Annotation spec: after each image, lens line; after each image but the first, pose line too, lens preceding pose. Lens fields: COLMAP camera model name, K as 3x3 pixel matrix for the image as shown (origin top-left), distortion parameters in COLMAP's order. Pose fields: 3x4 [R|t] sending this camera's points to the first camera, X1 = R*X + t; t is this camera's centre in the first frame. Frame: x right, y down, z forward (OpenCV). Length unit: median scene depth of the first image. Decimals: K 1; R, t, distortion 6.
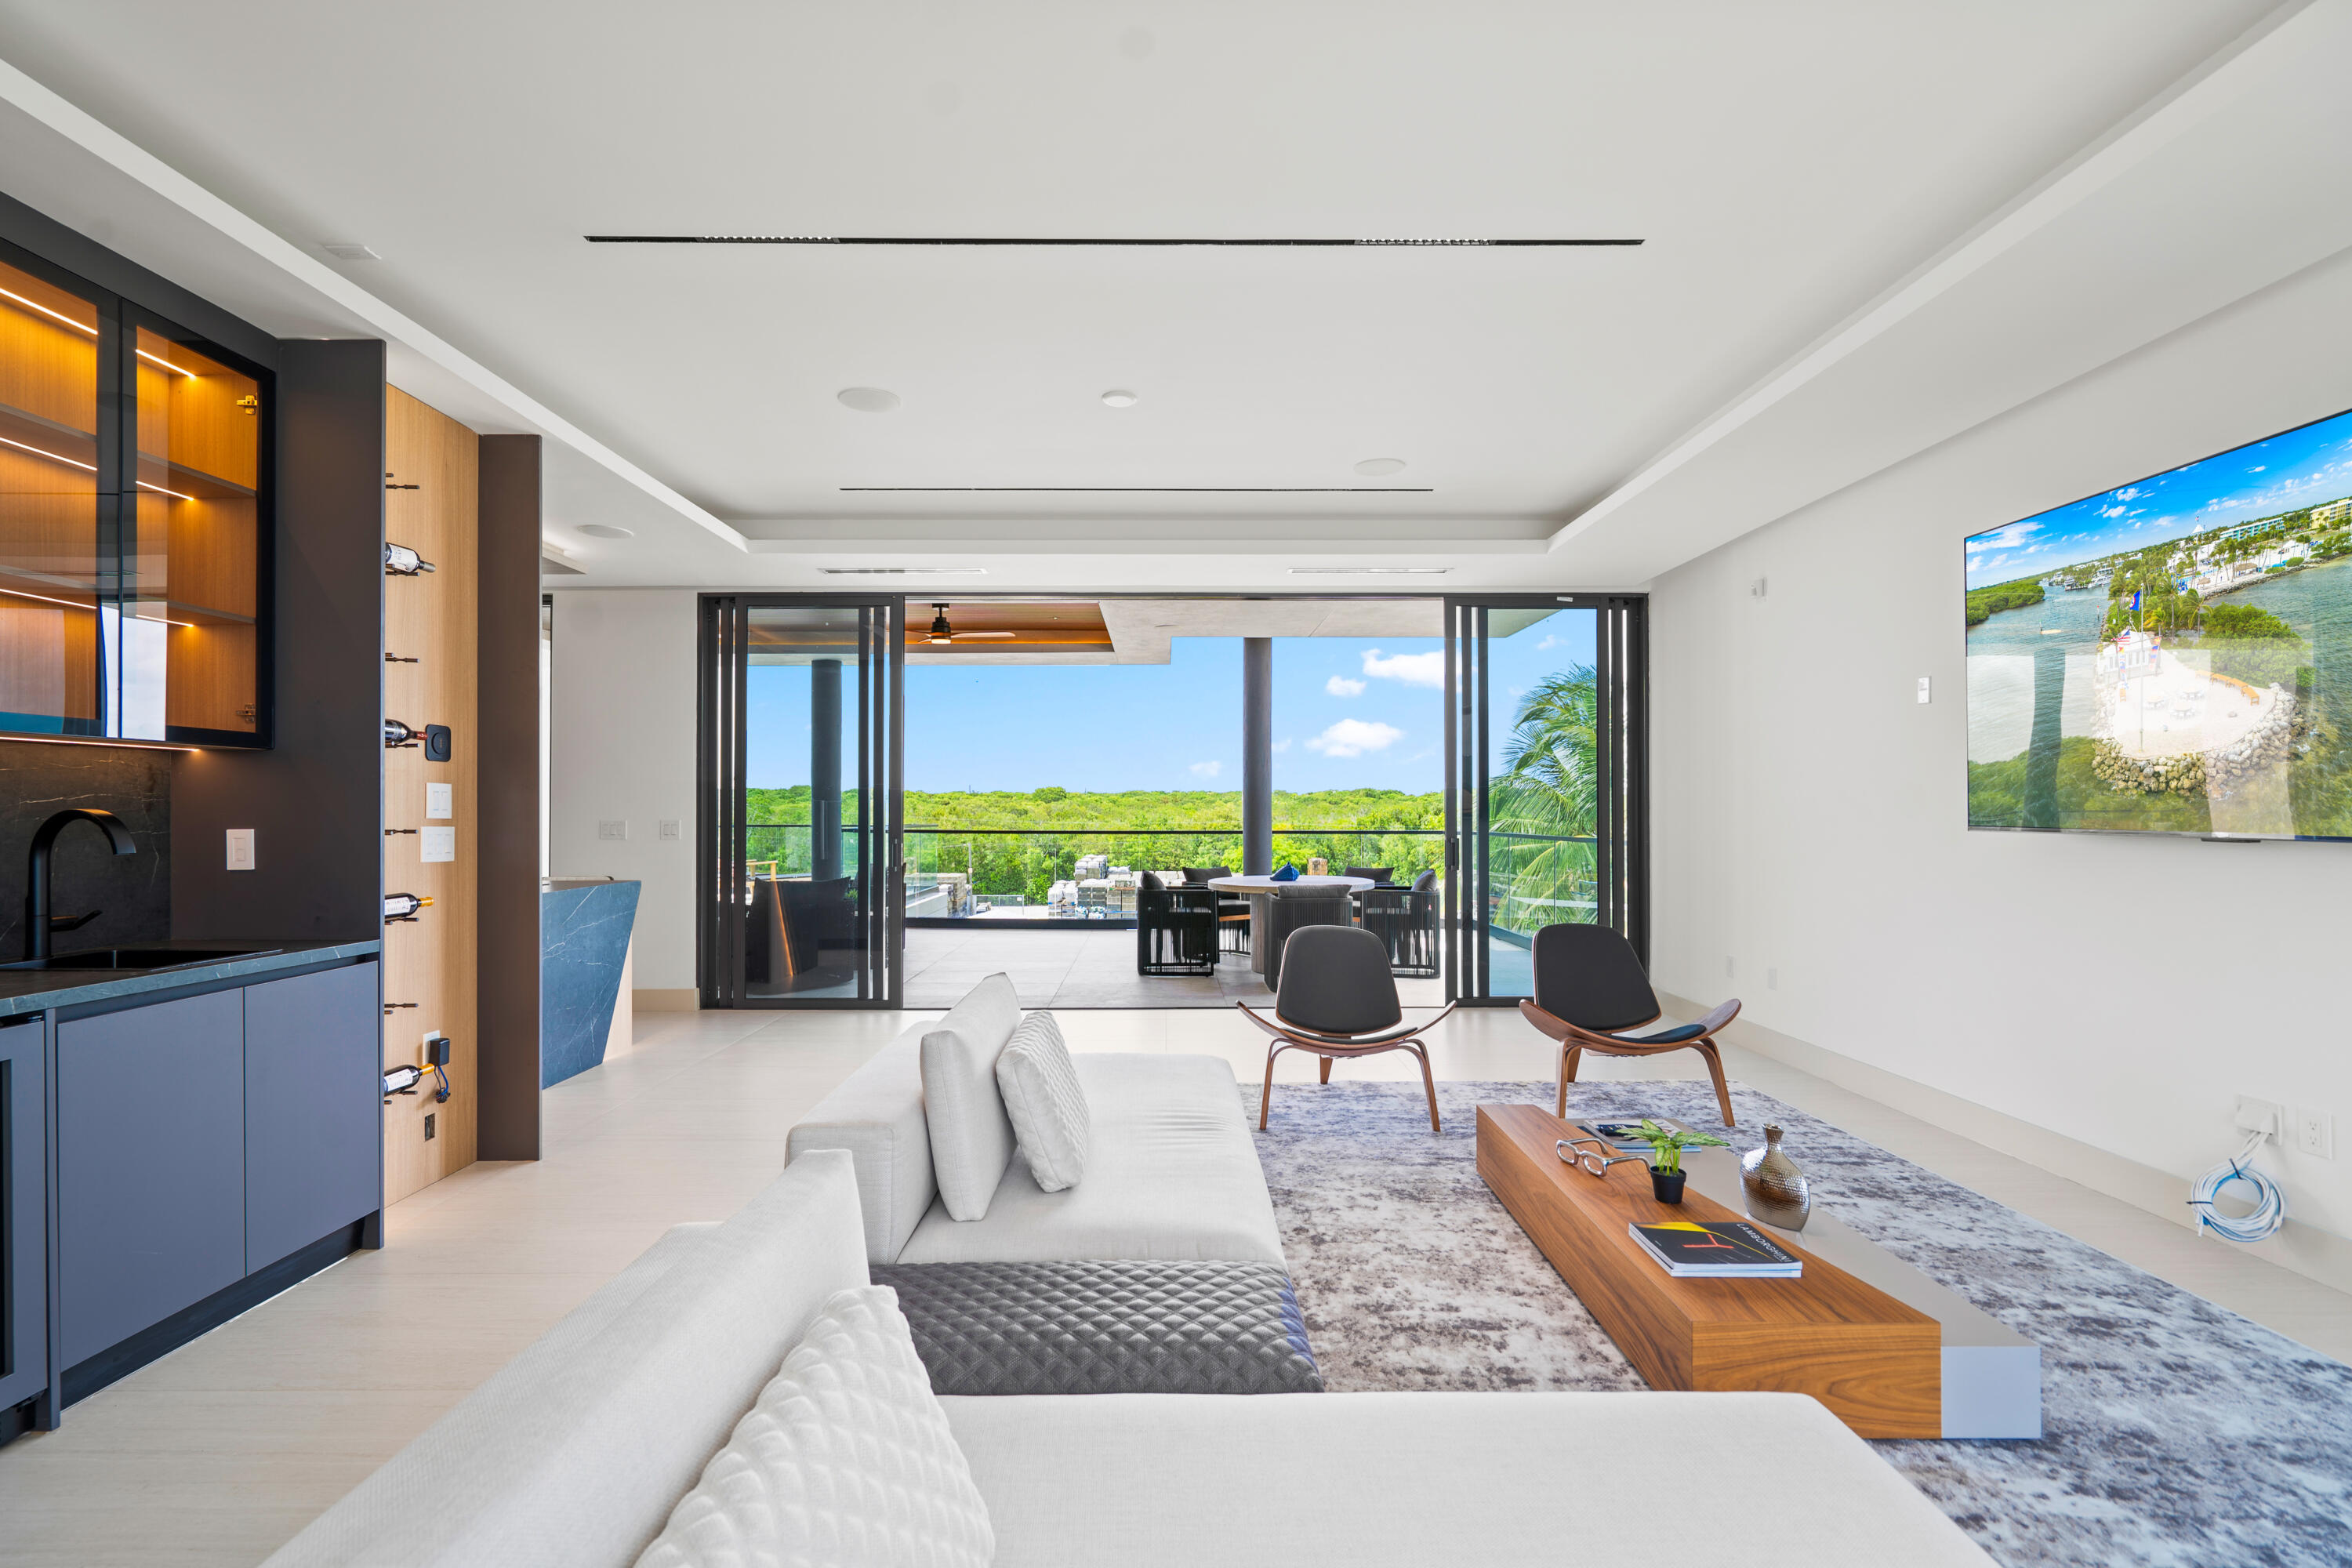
lens RADIAL K [[1078.0, 0, 1169.7], [0, 1078.0, 801.8], [0, 0, 1]] dist [-0.002259, 0.000551]
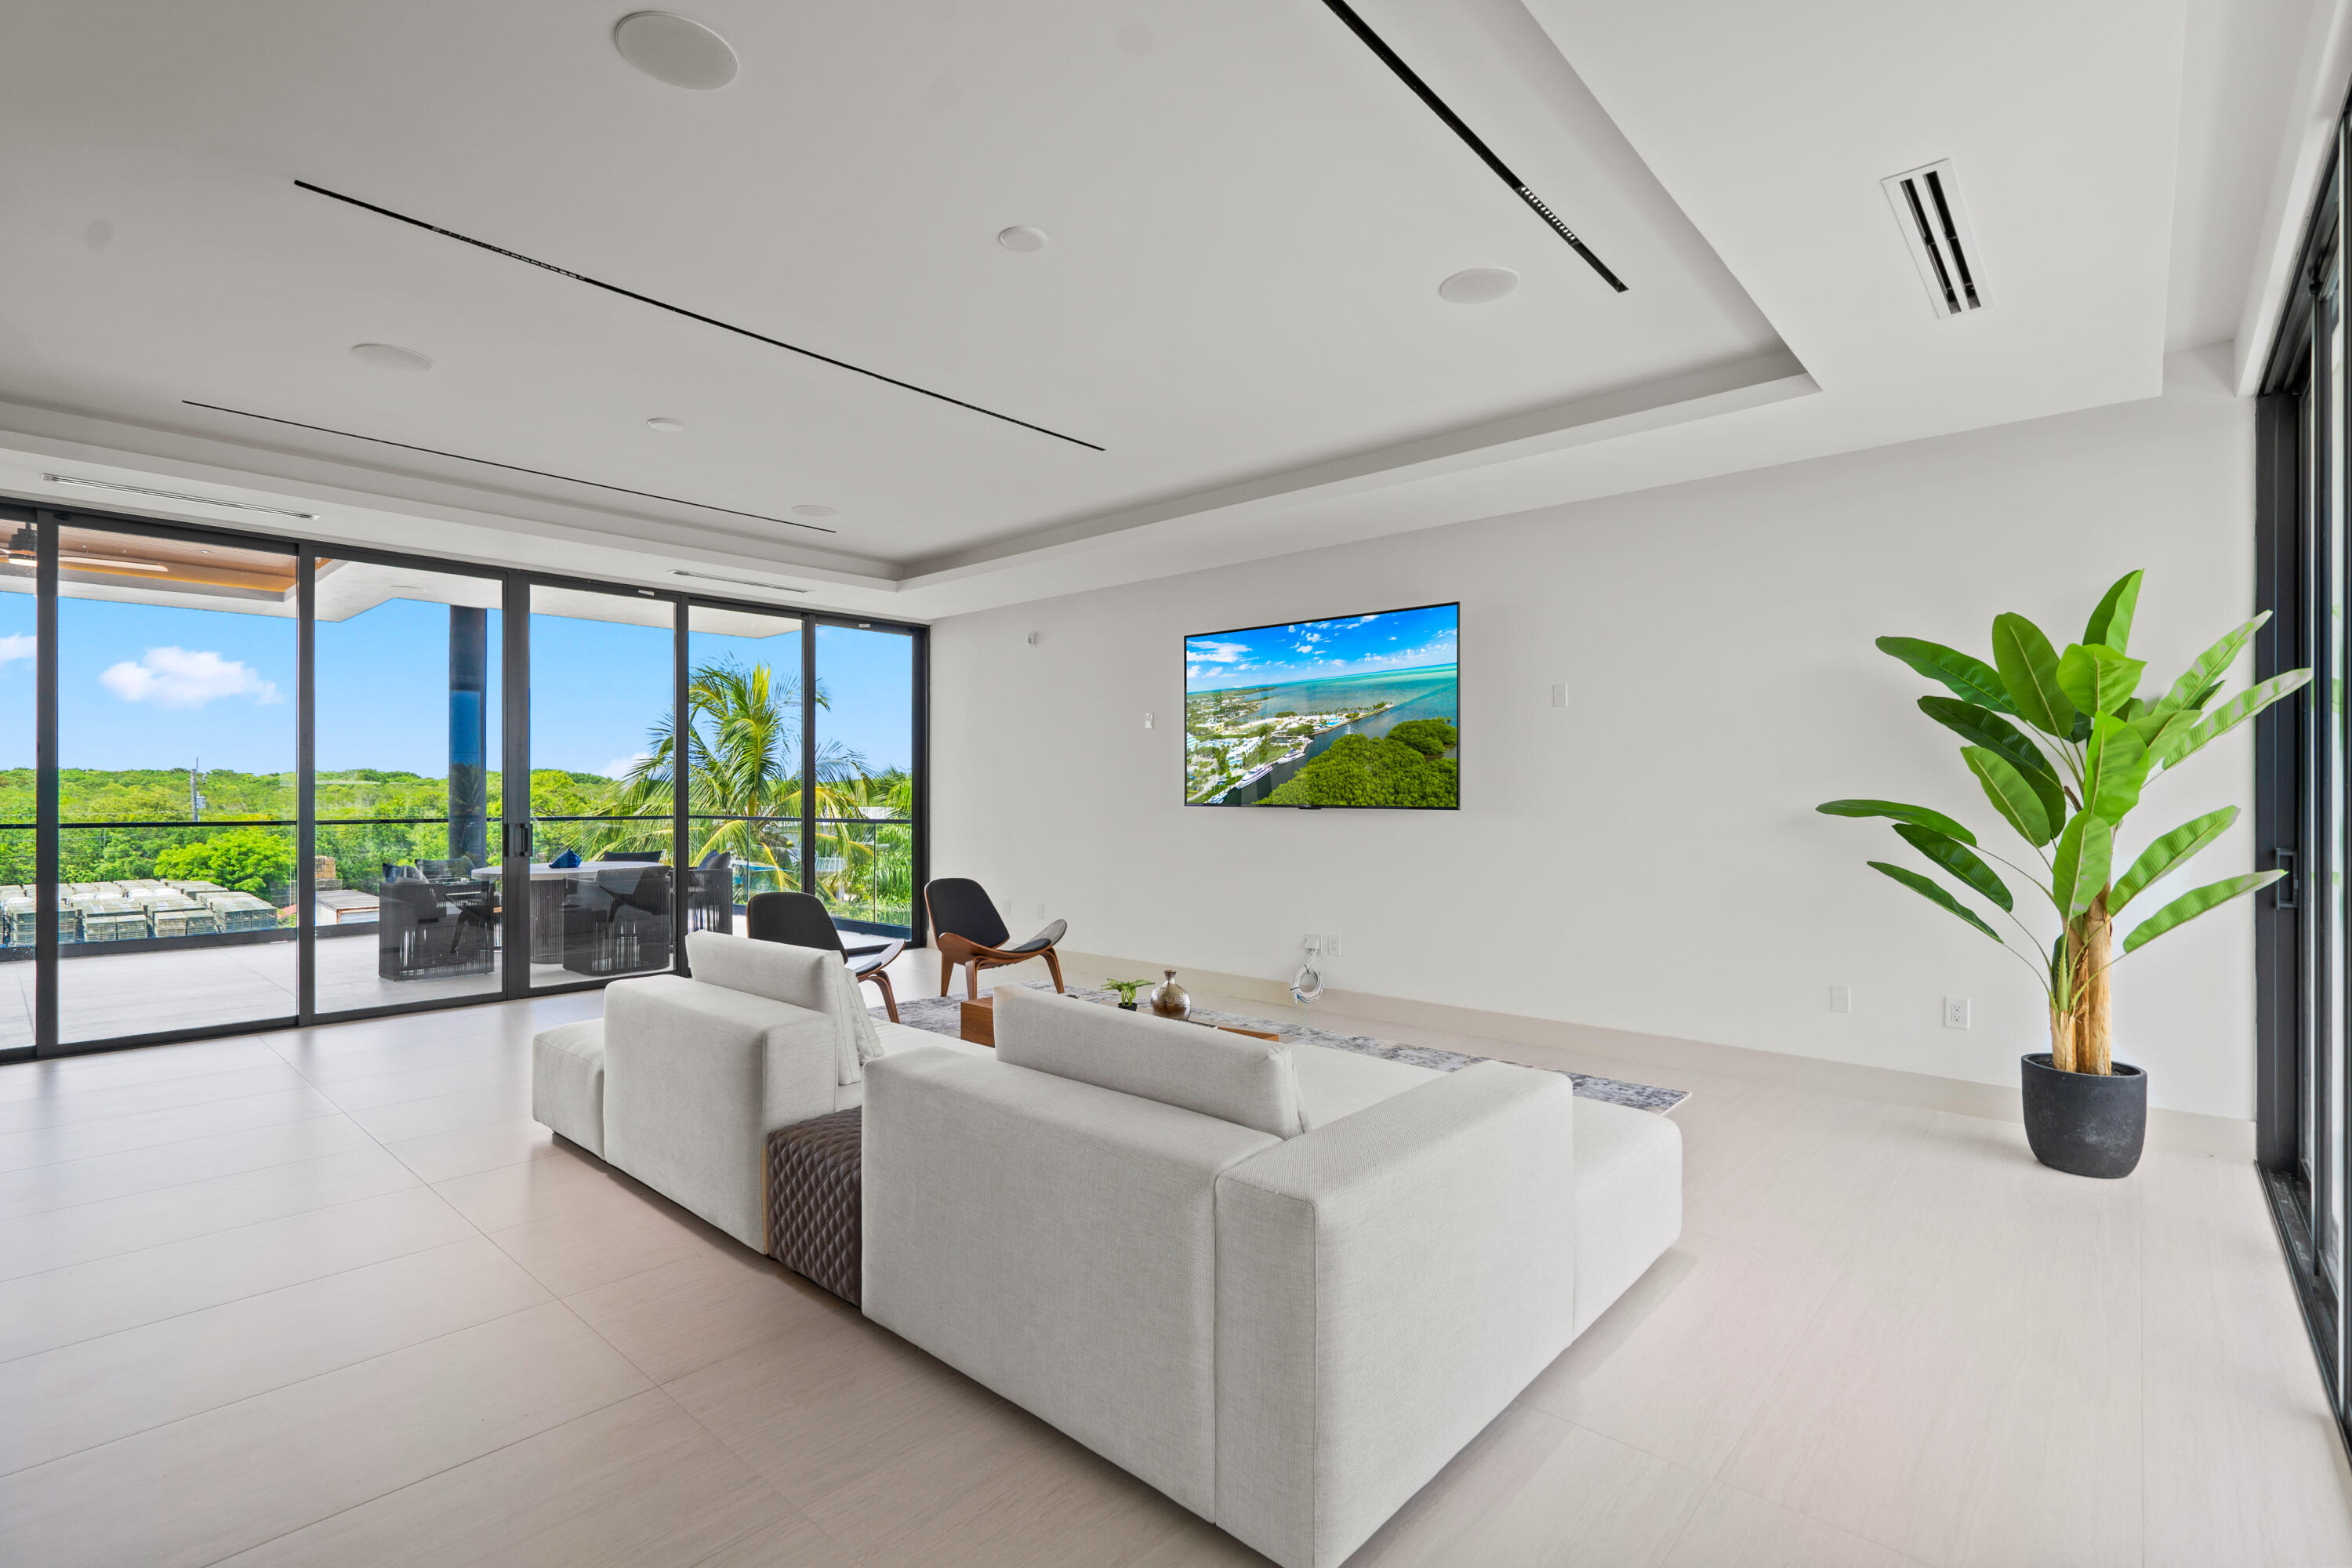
lens RADIAL K [[1078.0, 0, 1169.7], [0, 1078.0, 801.8], [0, 0, 1]] dist [-0.002259, 0.000551]
pose [[0.674722, -0.007514, 0.738033, -0.523130], [-0.003062, 0.999911, 0.012980, -0.002522], [-0.738065, -0.011017, 0.674639, -0.140270]]
